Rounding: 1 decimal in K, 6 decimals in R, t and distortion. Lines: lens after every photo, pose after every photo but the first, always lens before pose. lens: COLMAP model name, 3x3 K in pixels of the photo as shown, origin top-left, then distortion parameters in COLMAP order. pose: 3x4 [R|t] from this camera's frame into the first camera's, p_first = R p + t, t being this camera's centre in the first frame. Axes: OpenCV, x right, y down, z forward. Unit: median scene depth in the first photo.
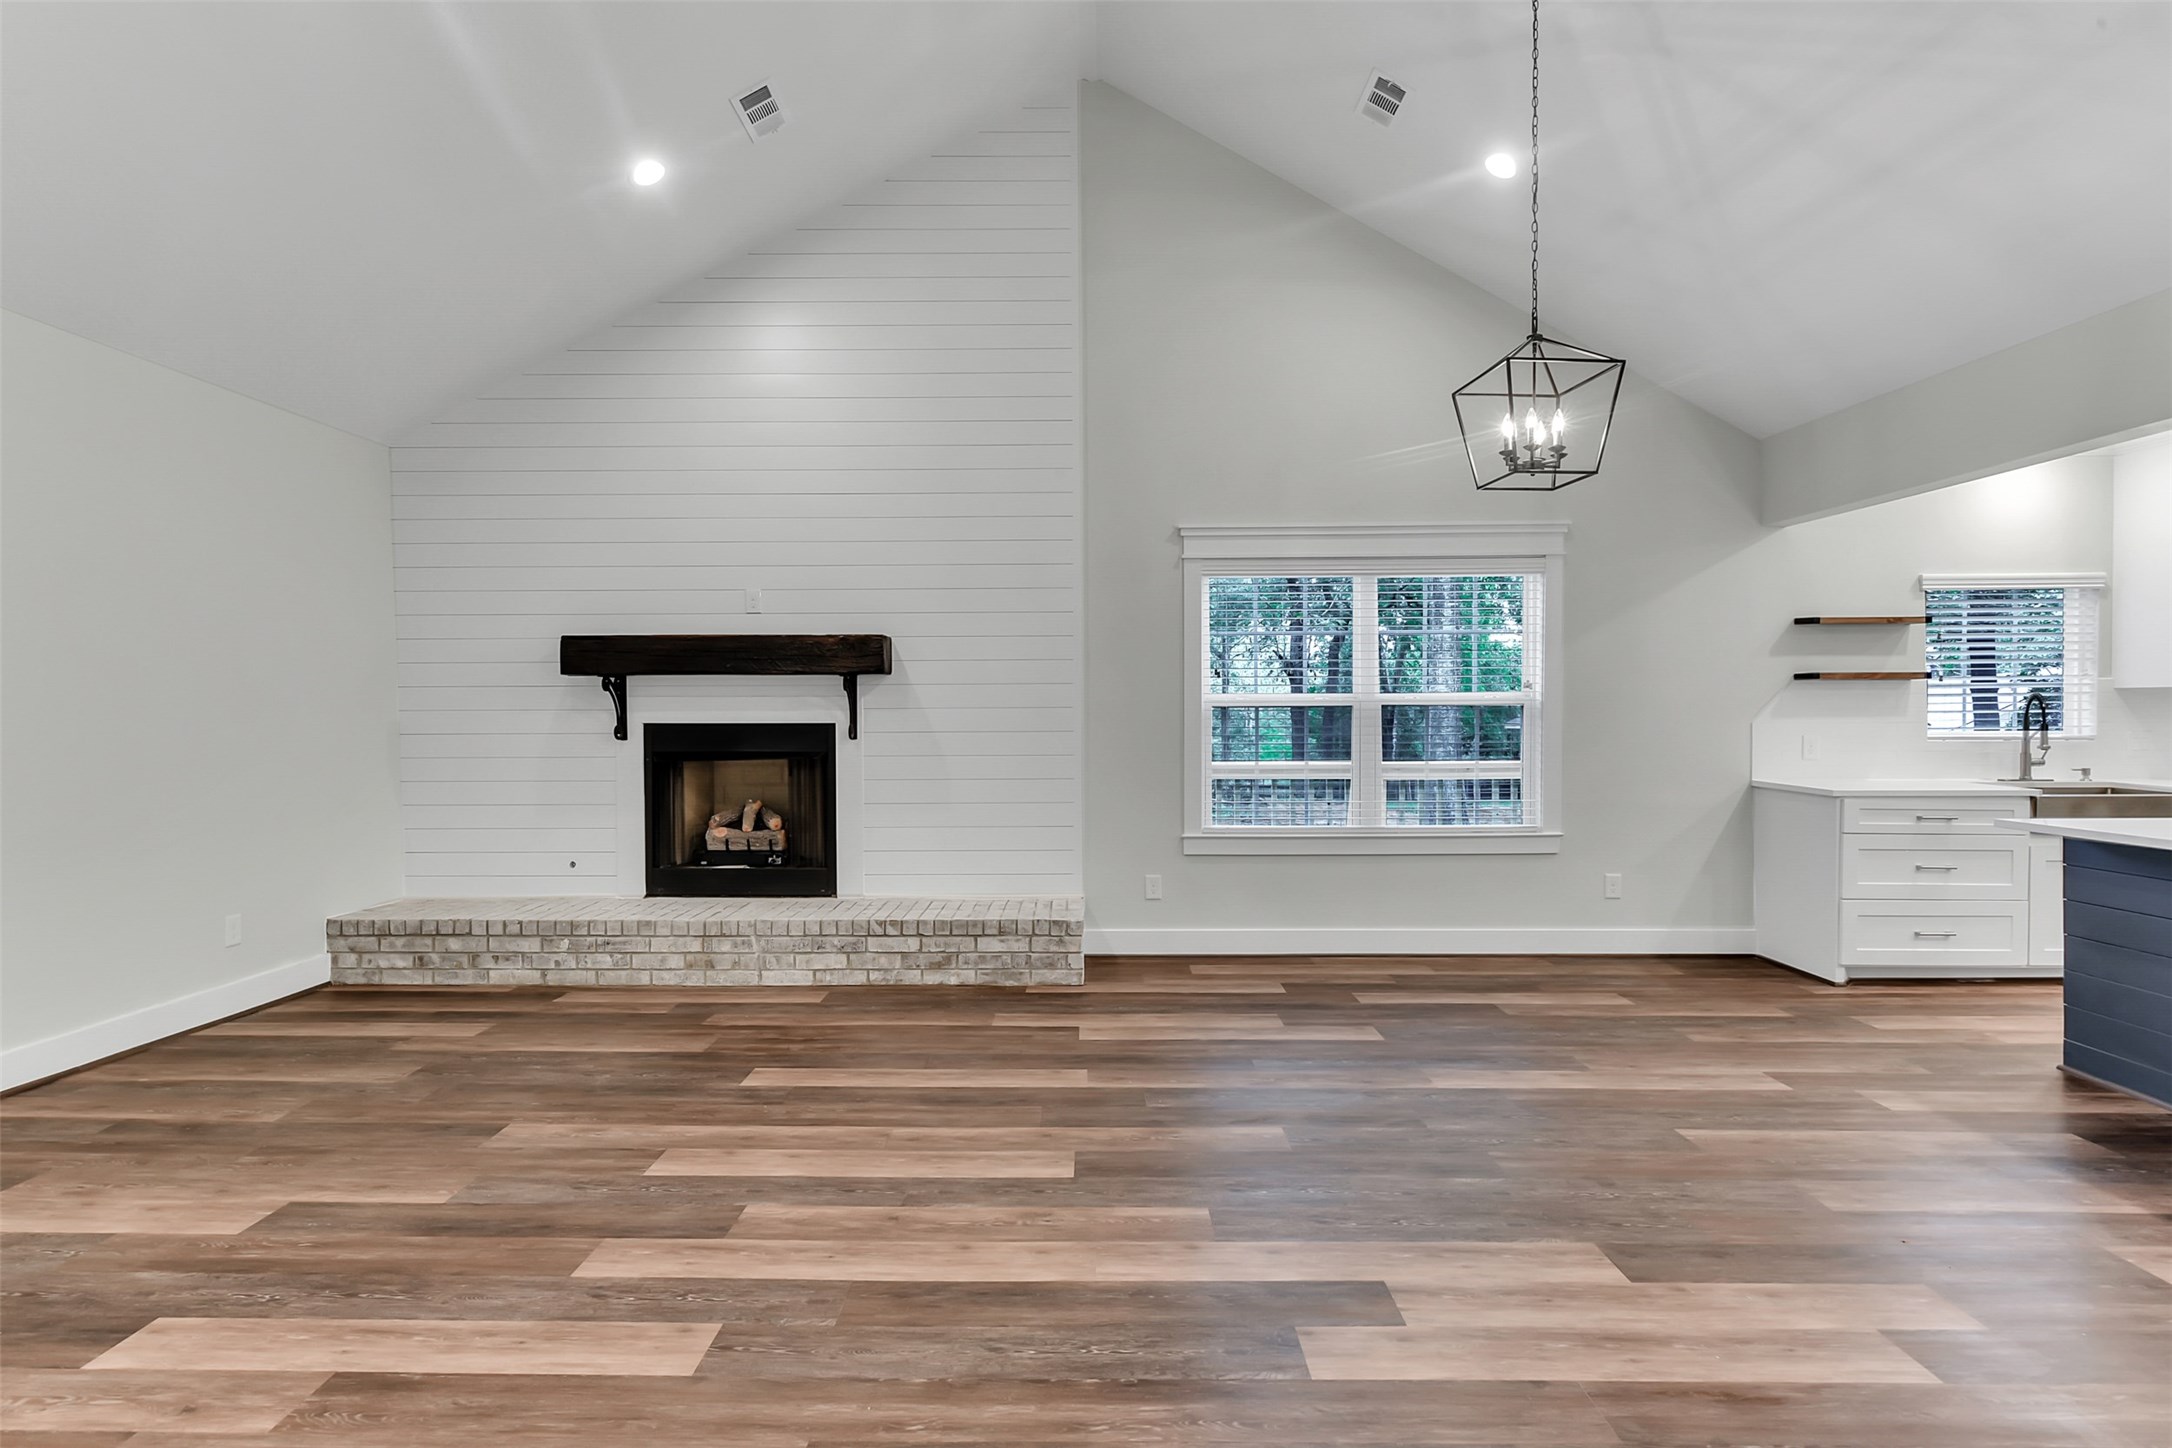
lens RADIAL K [[1087.8, 0, 1085.4], [0, 1087.8, 718.1], [0, 0, 1]] dist [0.012143, -0.005202]
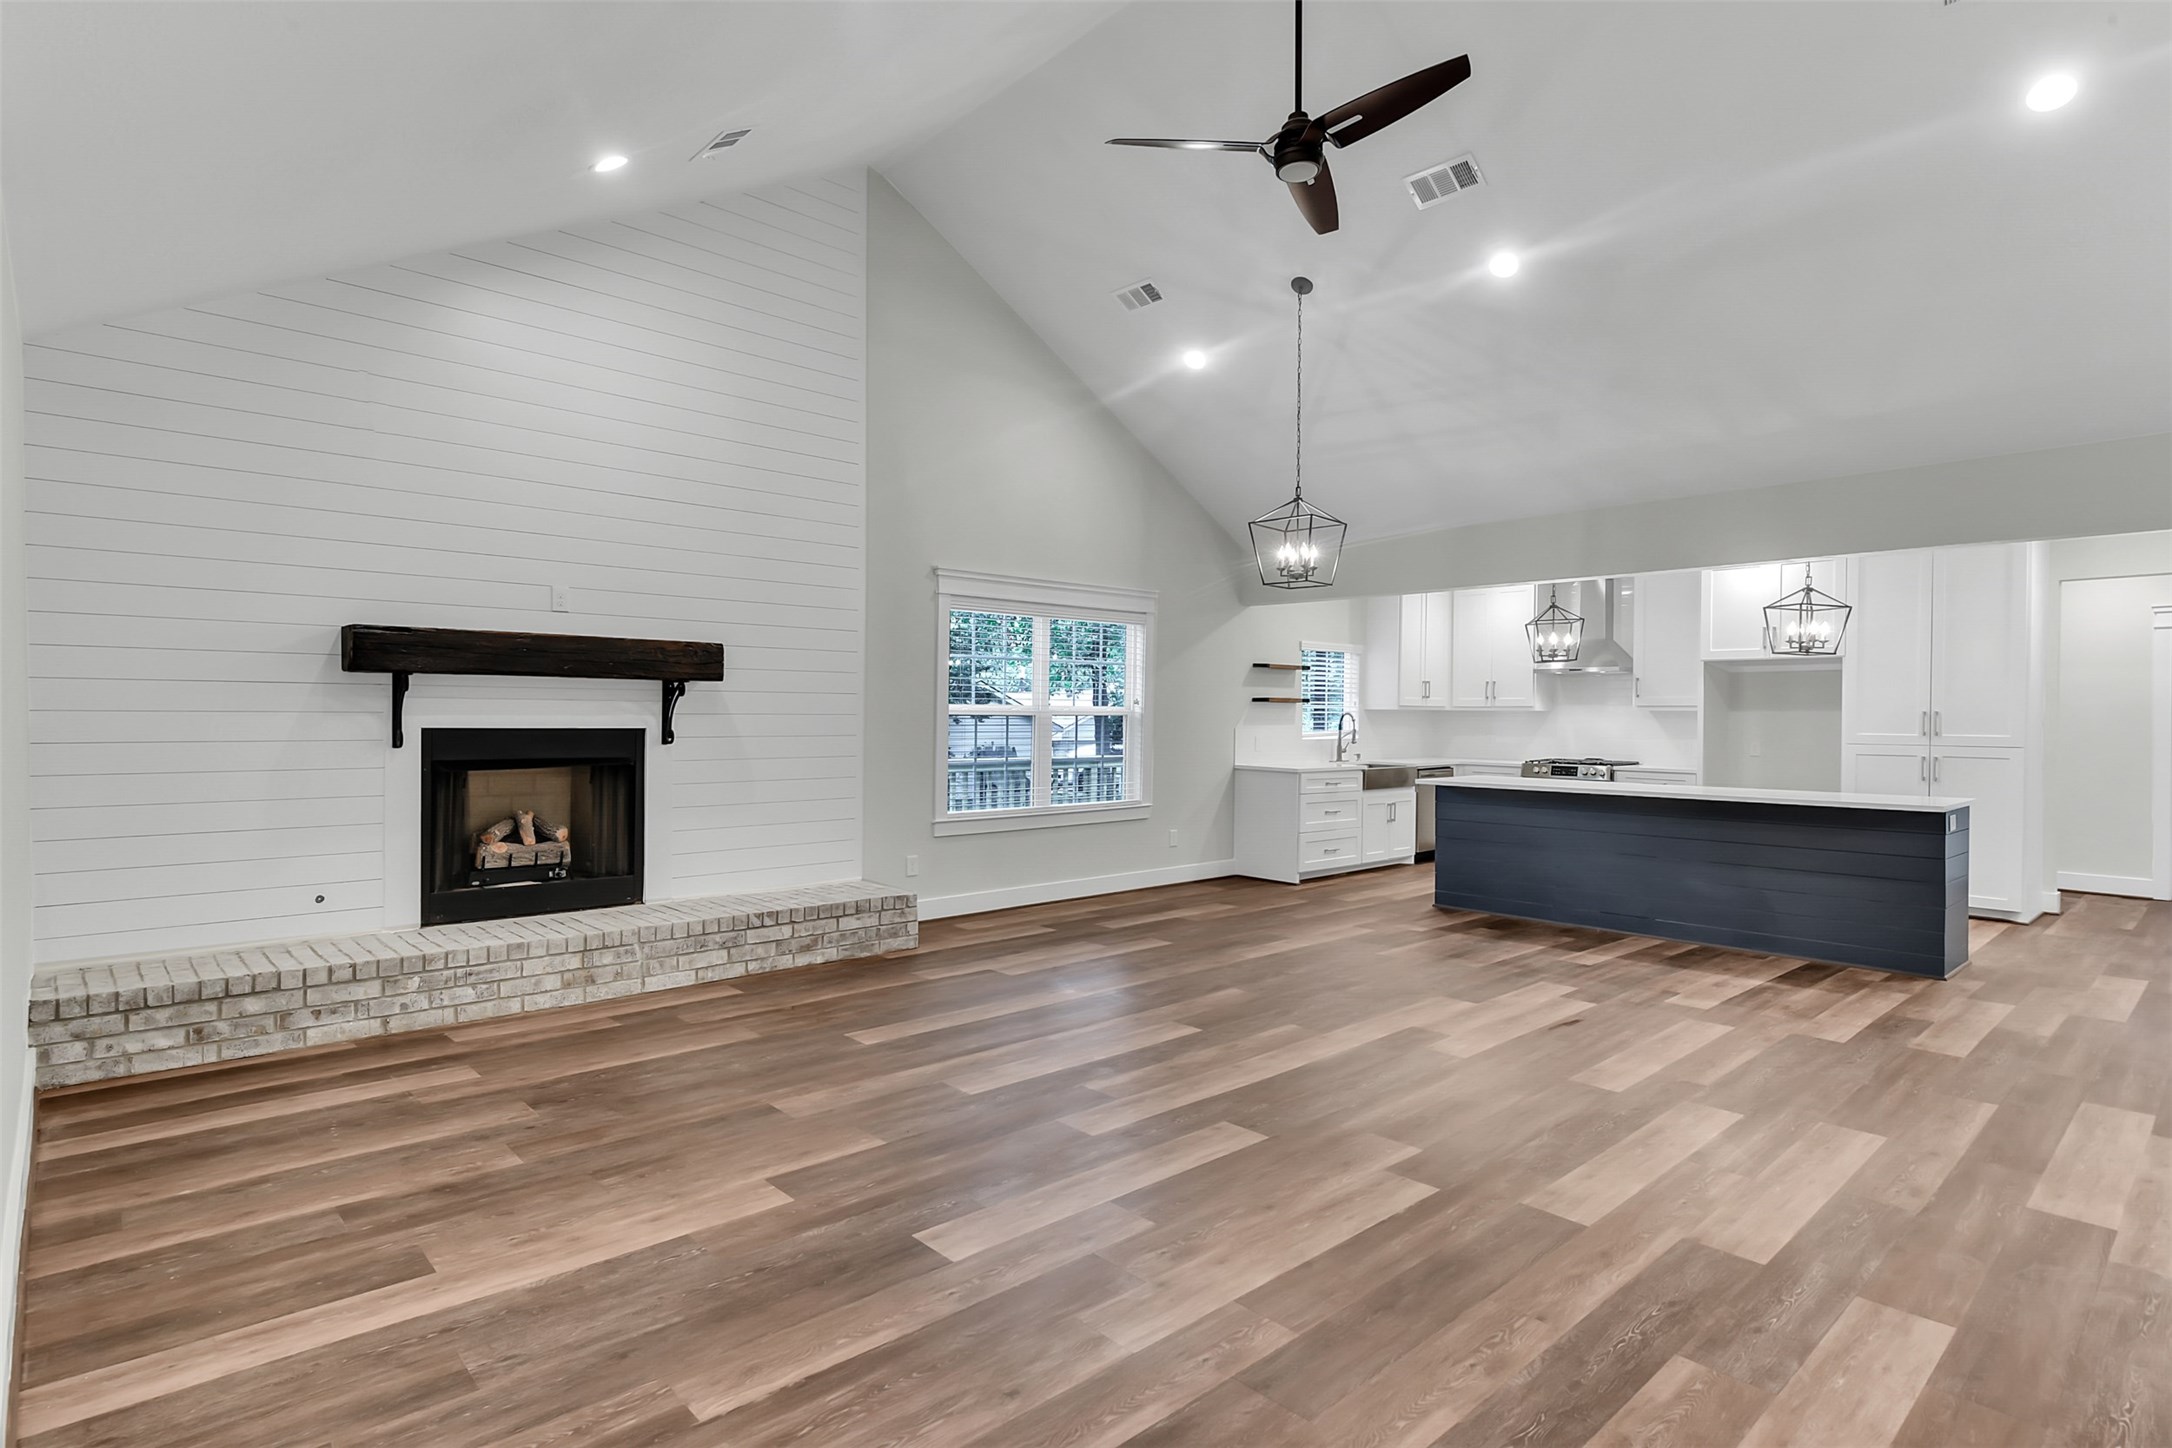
lens RADIAL K [[1077.6, 0, 1078.8], [0, 1077.6, 715.7], [0, 0, 1]] dist [0.007566, -0.001345]
pose [[0.734251, 0.008722, 0.678822, -0.676899], [-0.005907, 0.999962, -0.006459, -0.002770], [-0.678852, 0.000733, 0.734275, 0.009925]]
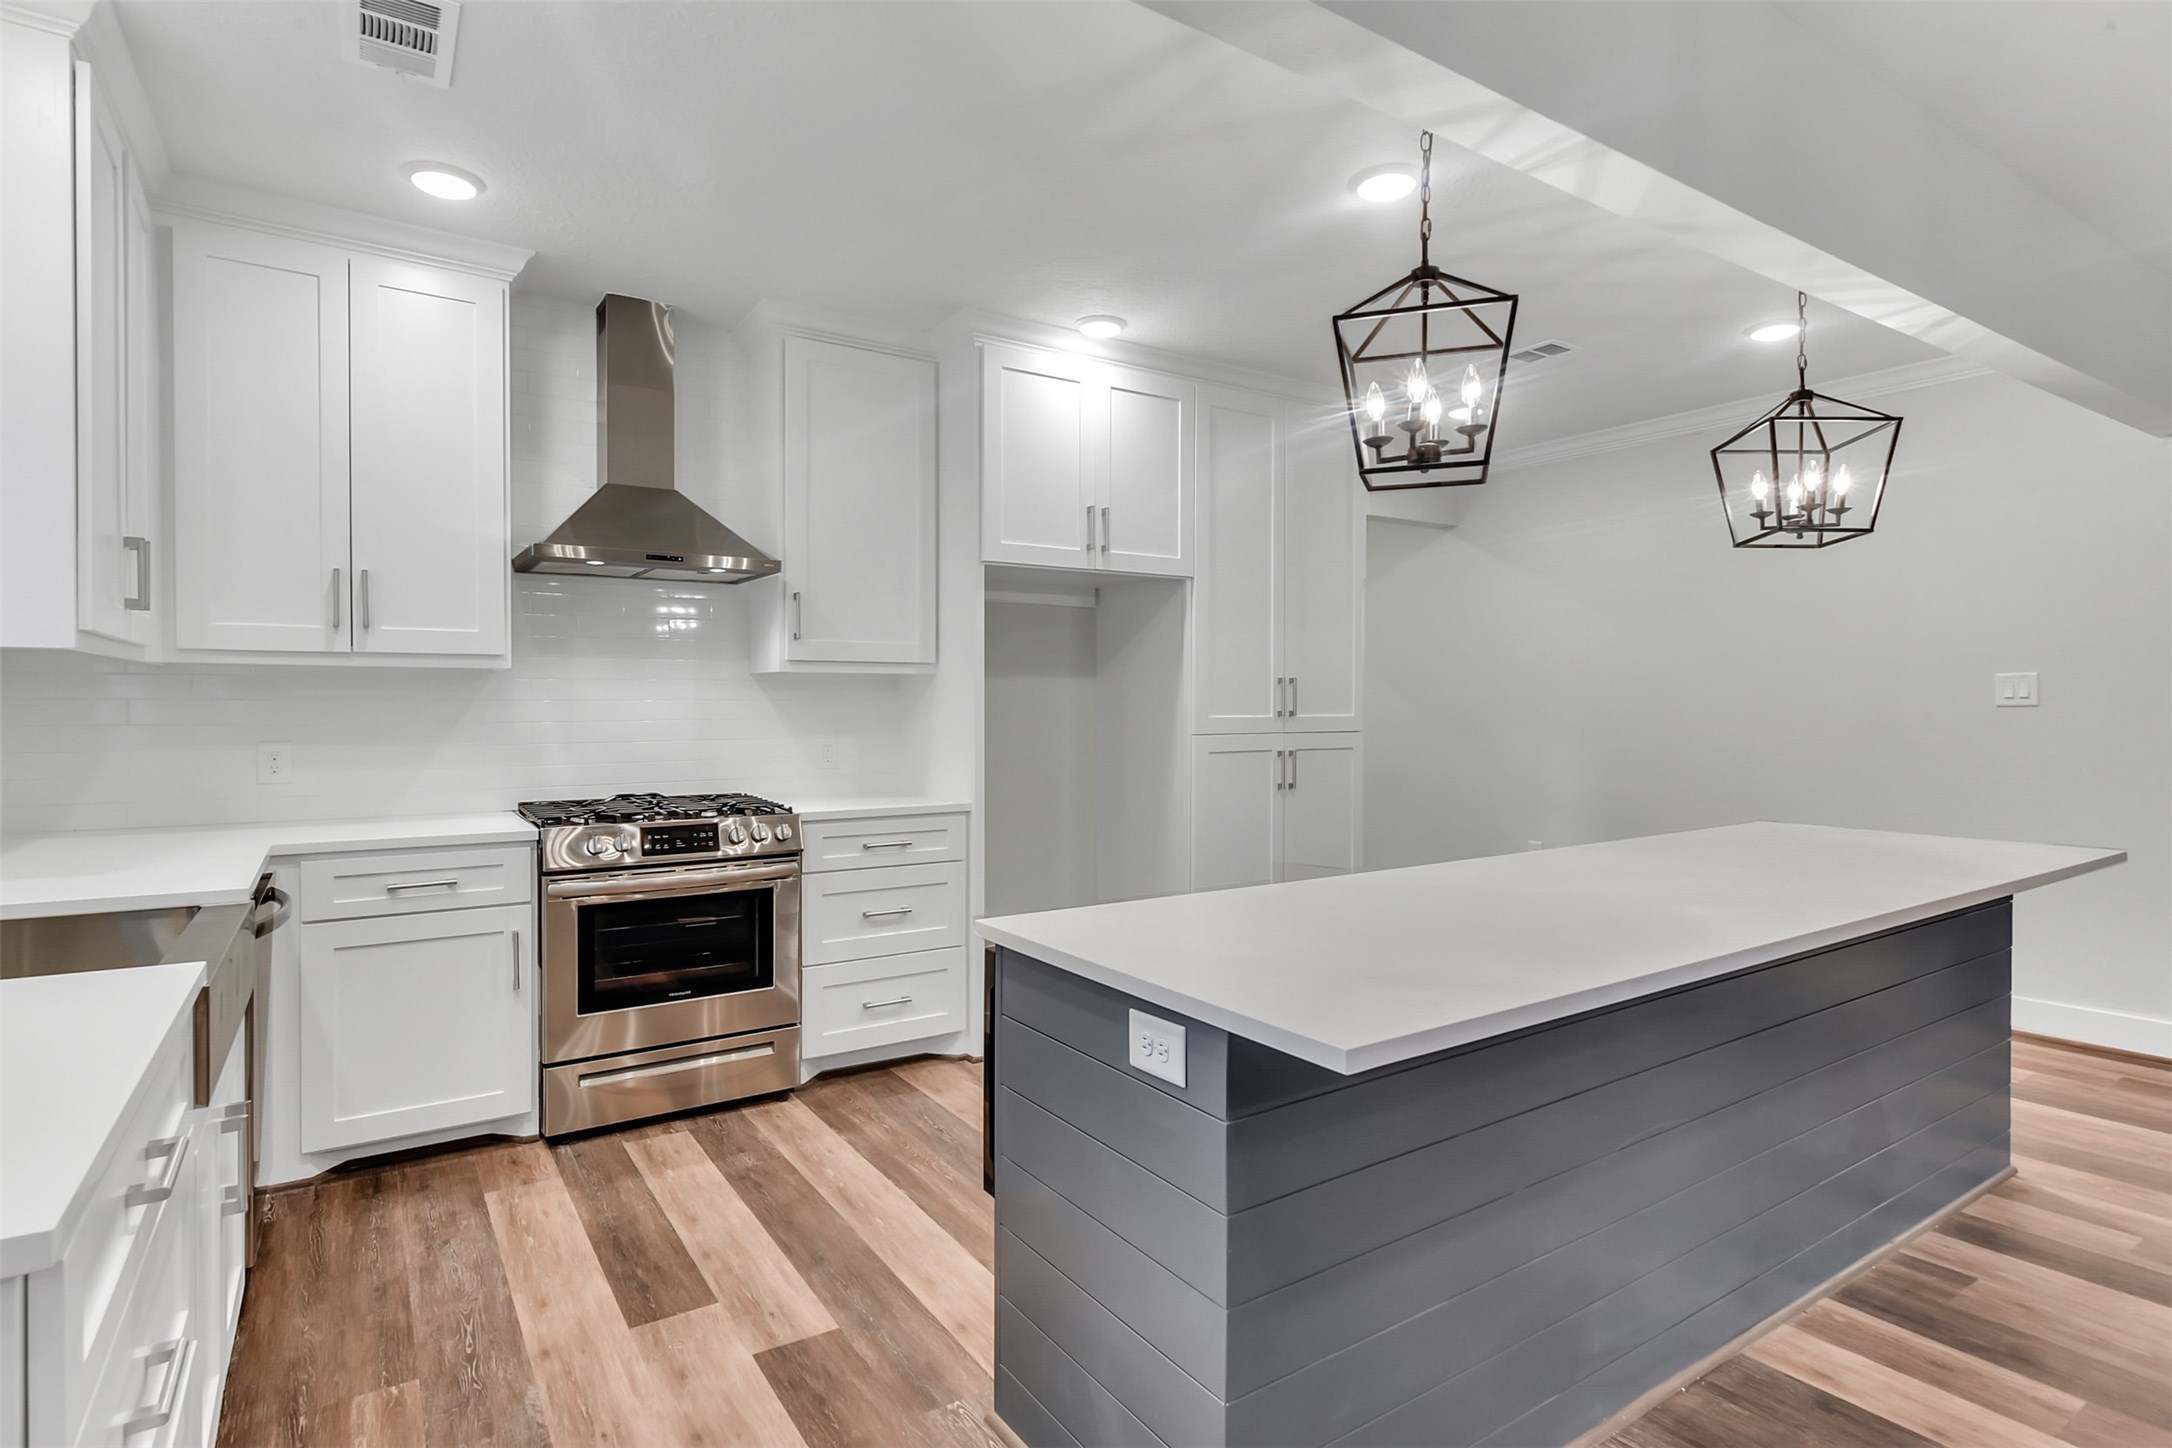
lens RADIAL K [[1077.6, 0, 1078.8], [0, 1077.6, 715.7], [0, 0, 1]] dist [0.007566, -0.001345]
pose [[-0.547537, -0.004248, 0.836771, 0.474336], [0.007977, 0.999915, 0.010297, -0.004247], [-0.836744, 0.012313, -0.547456, 0.931865]]
